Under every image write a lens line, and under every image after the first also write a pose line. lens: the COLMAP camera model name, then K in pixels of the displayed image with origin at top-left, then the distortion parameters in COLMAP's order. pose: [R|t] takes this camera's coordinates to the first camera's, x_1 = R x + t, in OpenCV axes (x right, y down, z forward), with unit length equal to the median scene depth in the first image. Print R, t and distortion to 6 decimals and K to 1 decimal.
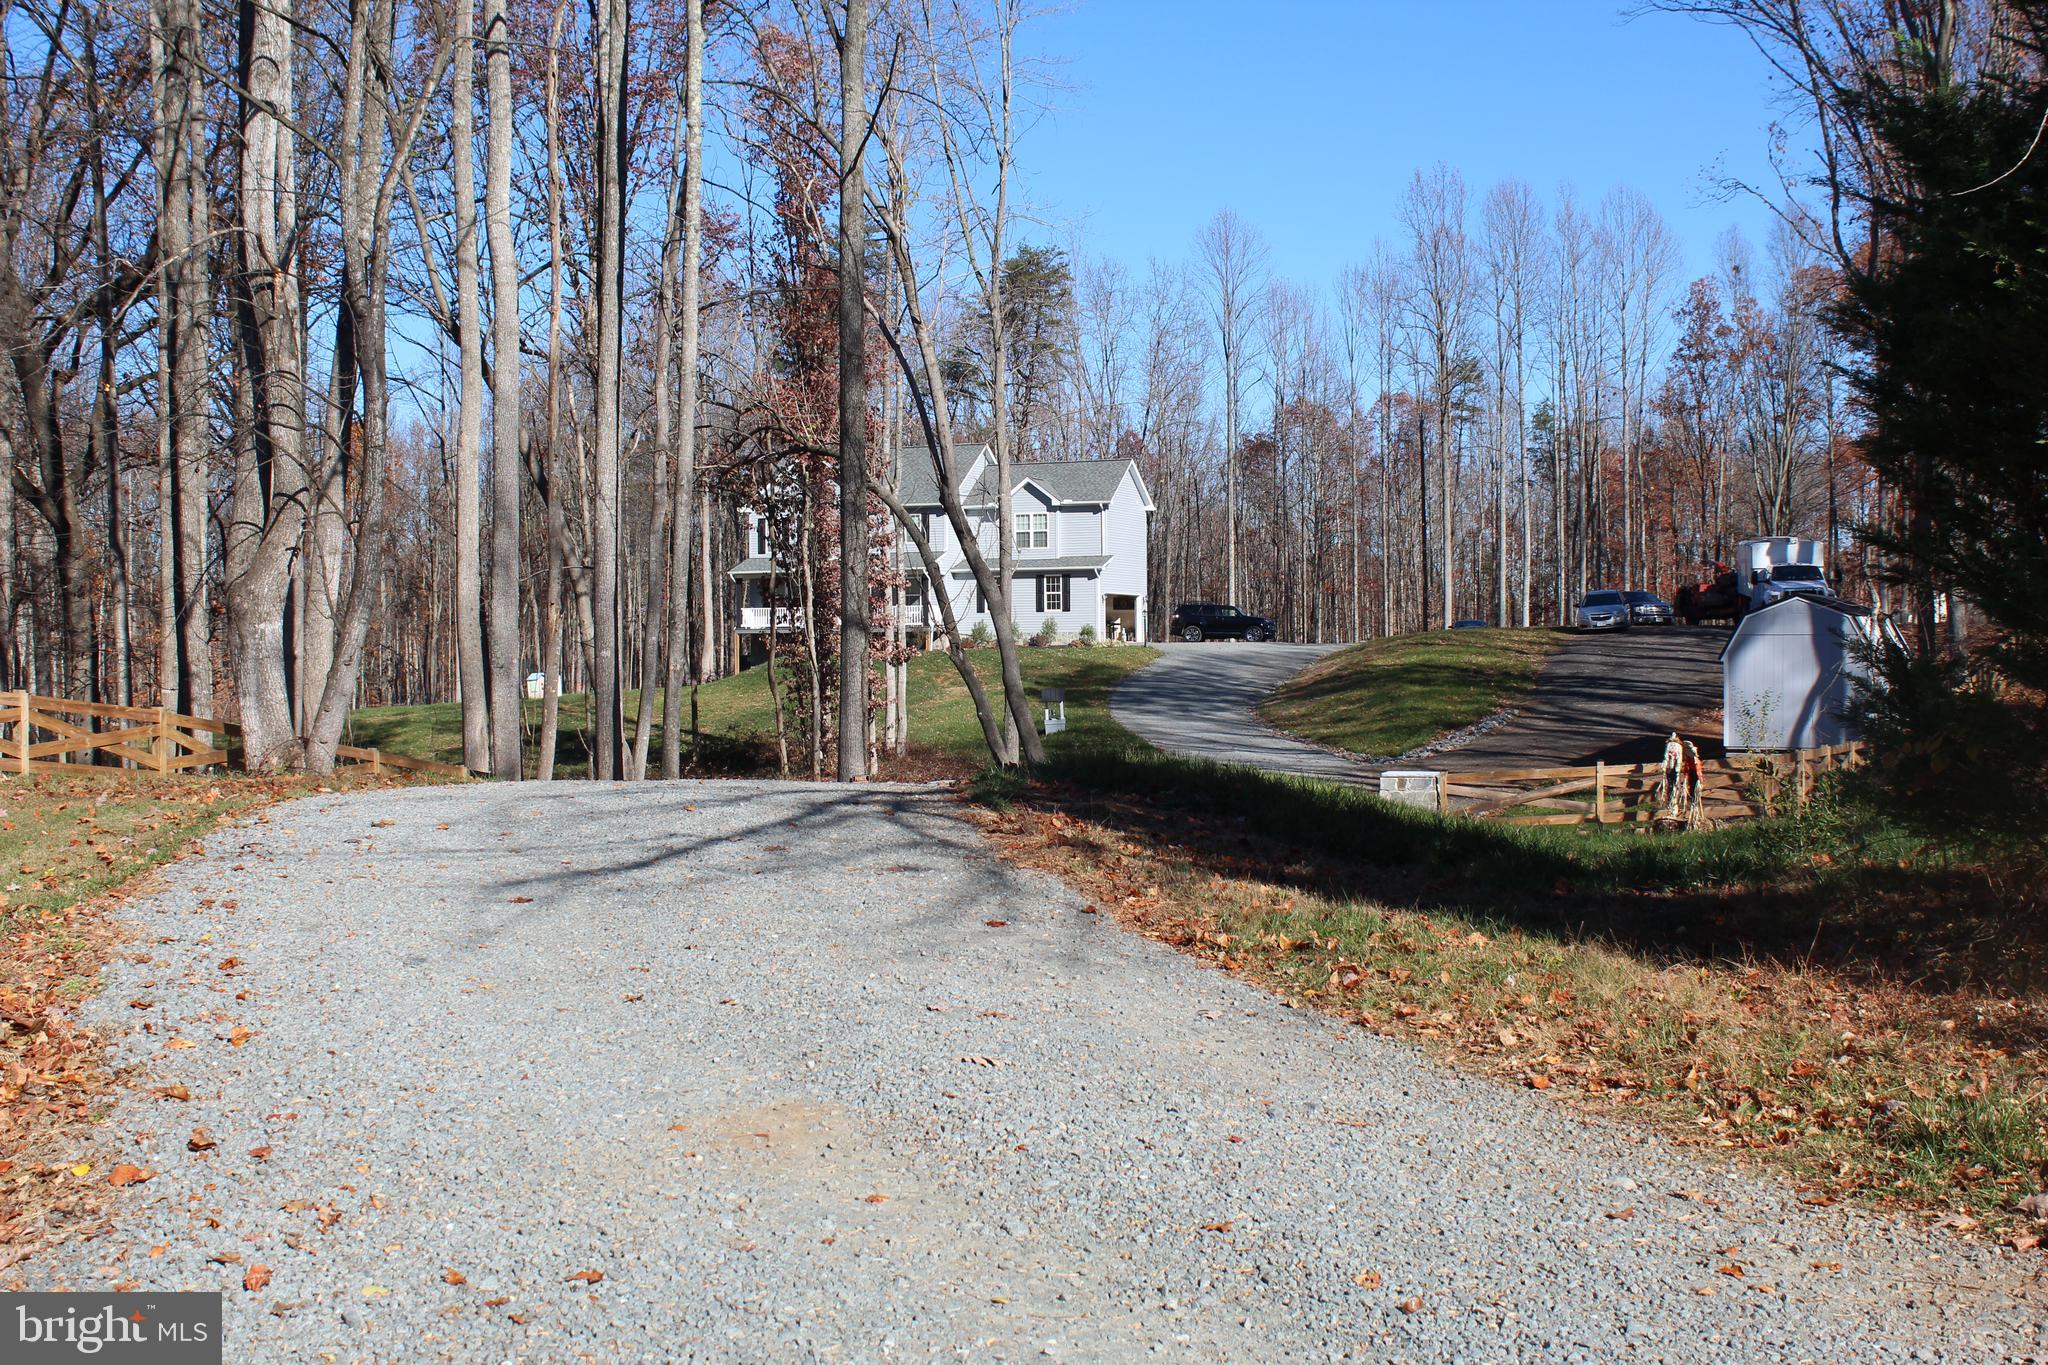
lens RADIAL K [[2369.1, 0, 1030.2], [0, 2369.1, 682.2], [0, 0, 1]] dist [-0.101865, 0.005728]
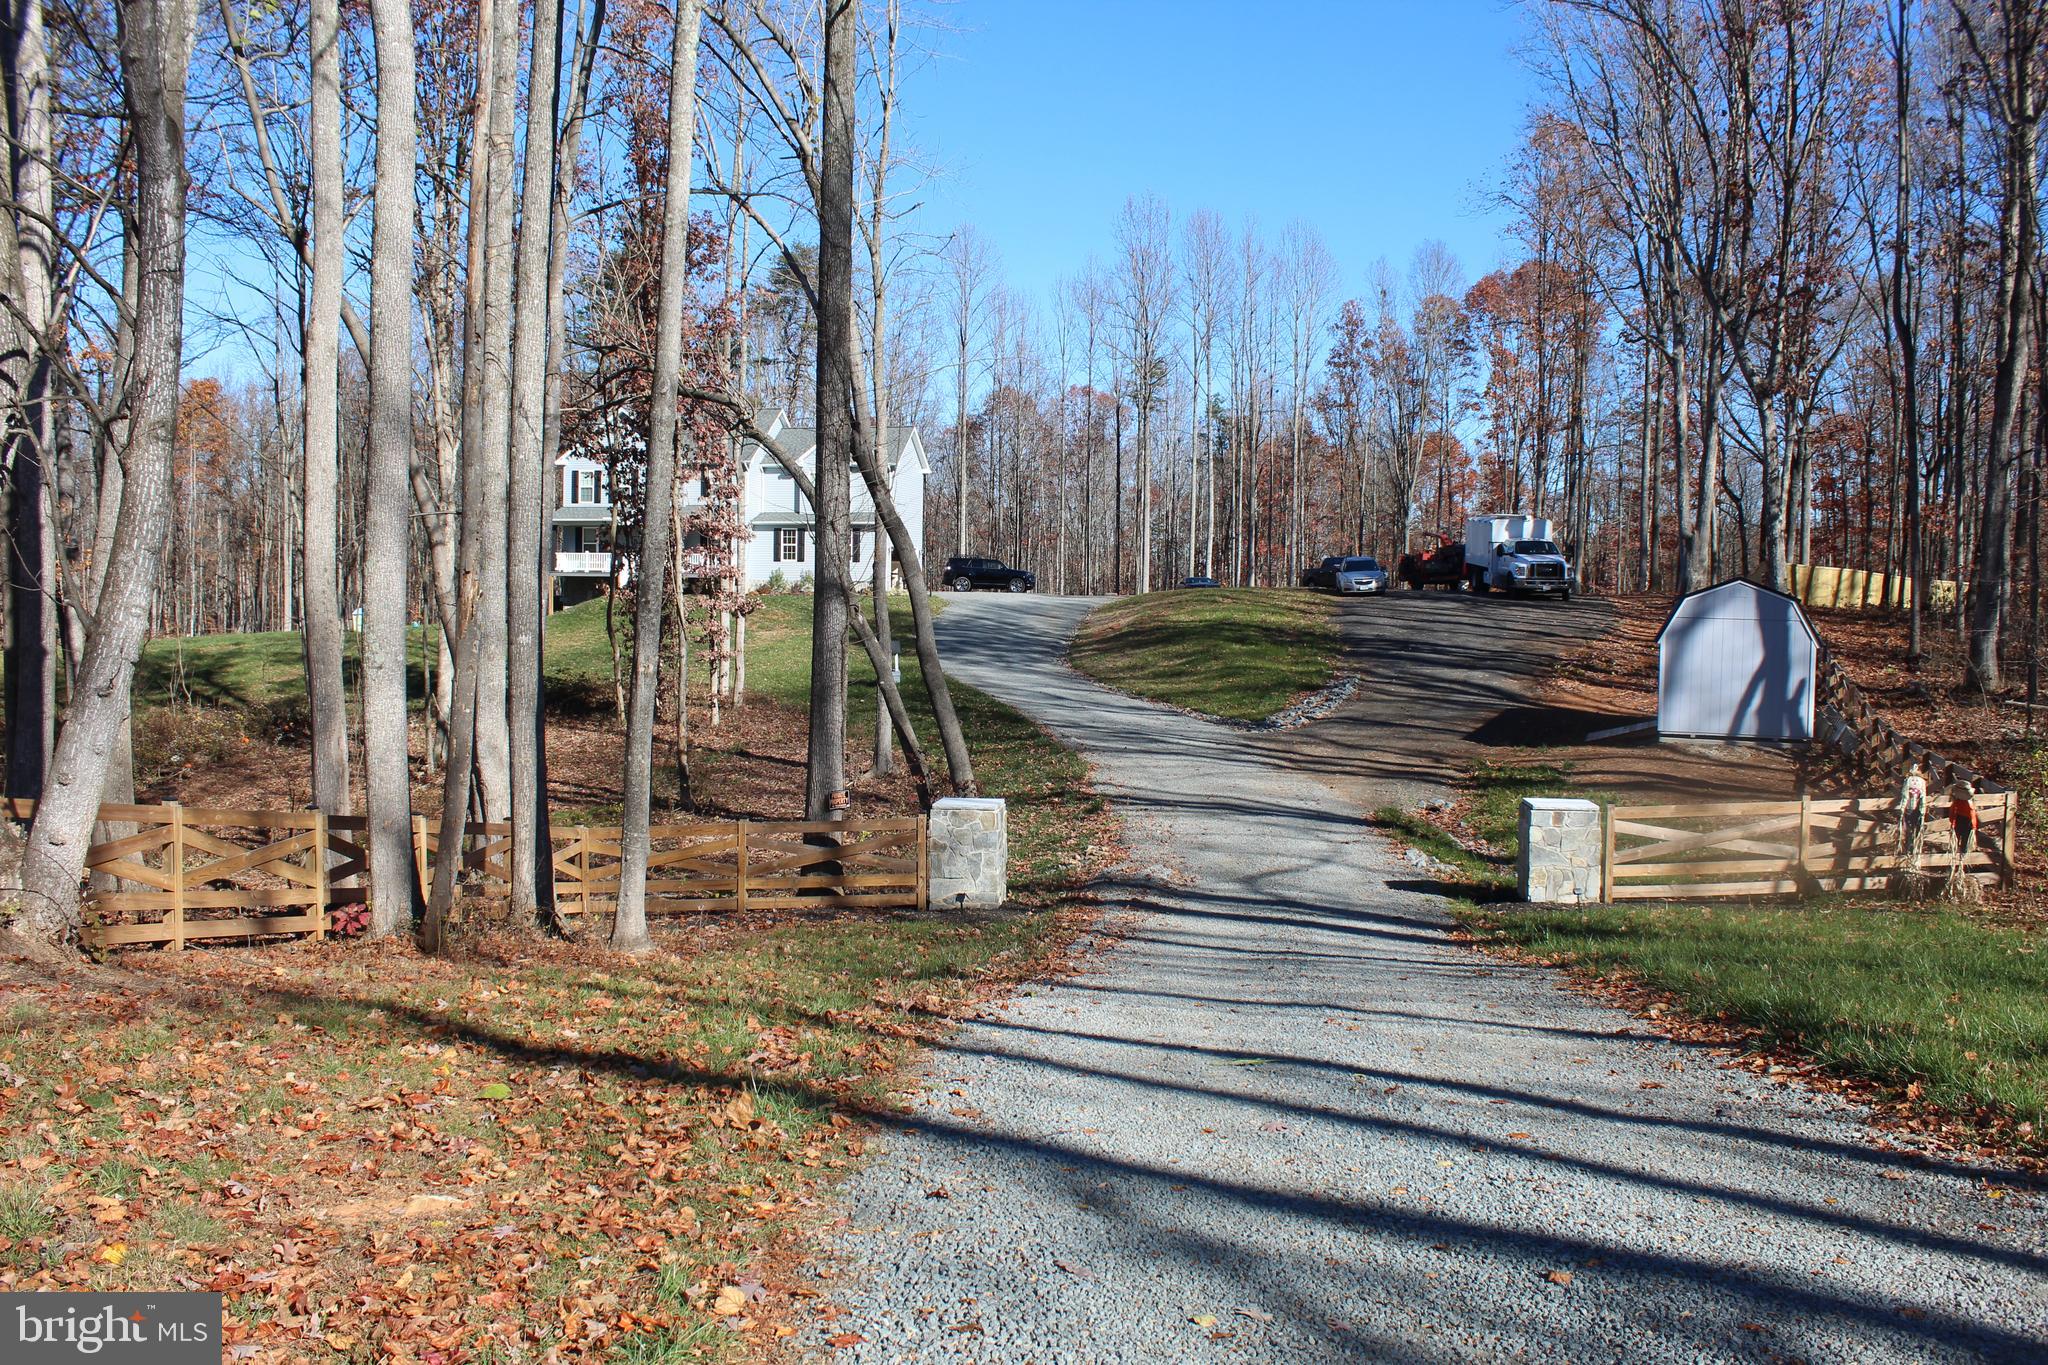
lens RADIAL K [[1727.1, 0, 1025.6], [0, 1727.1, 692.4], [0, 0, 1]] dist [-0.191526, 0.176136]
pose [[0.983770, 0.010925, 0.179100, -0.076496], [-0.019927, 0.998622, 0.048542, -0.014582], [-0.178323, -0.051323, 0.982633, 0.296127]]
